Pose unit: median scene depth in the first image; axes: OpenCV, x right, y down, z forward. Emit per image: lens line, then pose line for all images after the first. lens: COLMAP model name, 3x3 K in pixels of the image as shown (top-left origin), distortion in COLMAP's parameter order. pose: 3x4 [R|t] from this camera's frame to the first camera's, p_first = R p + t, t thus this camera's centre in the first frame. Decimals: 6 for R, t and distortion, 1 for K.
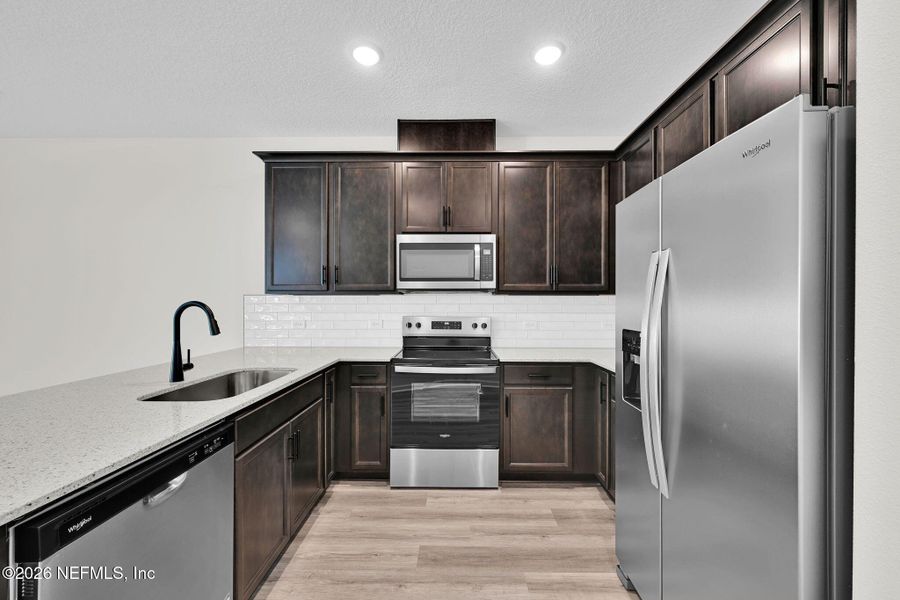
lens RADIAL K [[352.3, 0, 452.1], [0, 352.3, 303.9], [0, 0, 1]] dist [0.000510, 0.000180]
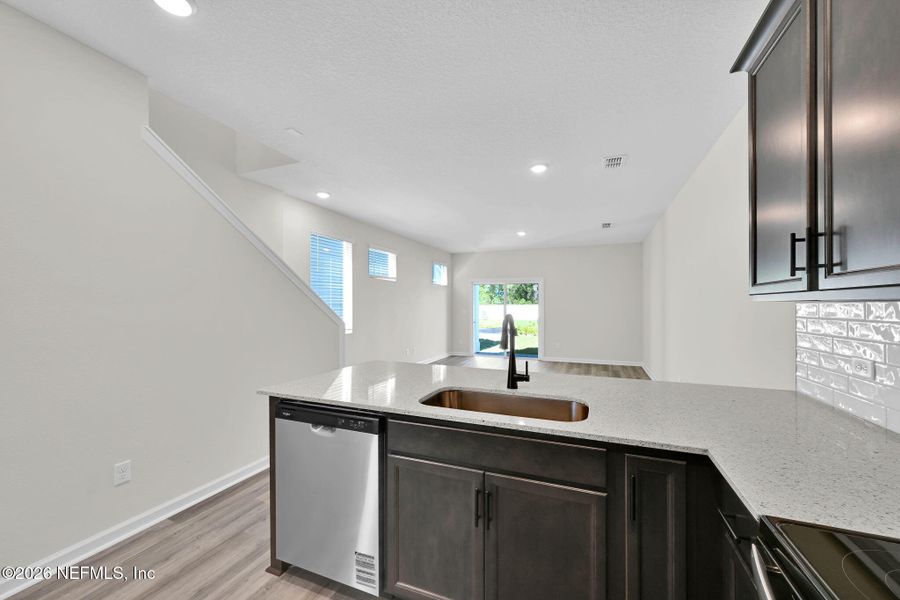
lens RADIAL K [[352.3, 0, 452.1], [0, 352.3, 303.9], [0, 0, 1]] dist [0.000510, 0.000180]
pose [[-0.374247, -0.002784, -0.927325, 0.189158], [-0.000208, 0.999996, -0.002919, -0.023462], [0.927329, -0.000899, -0.374246, 0.807358]]
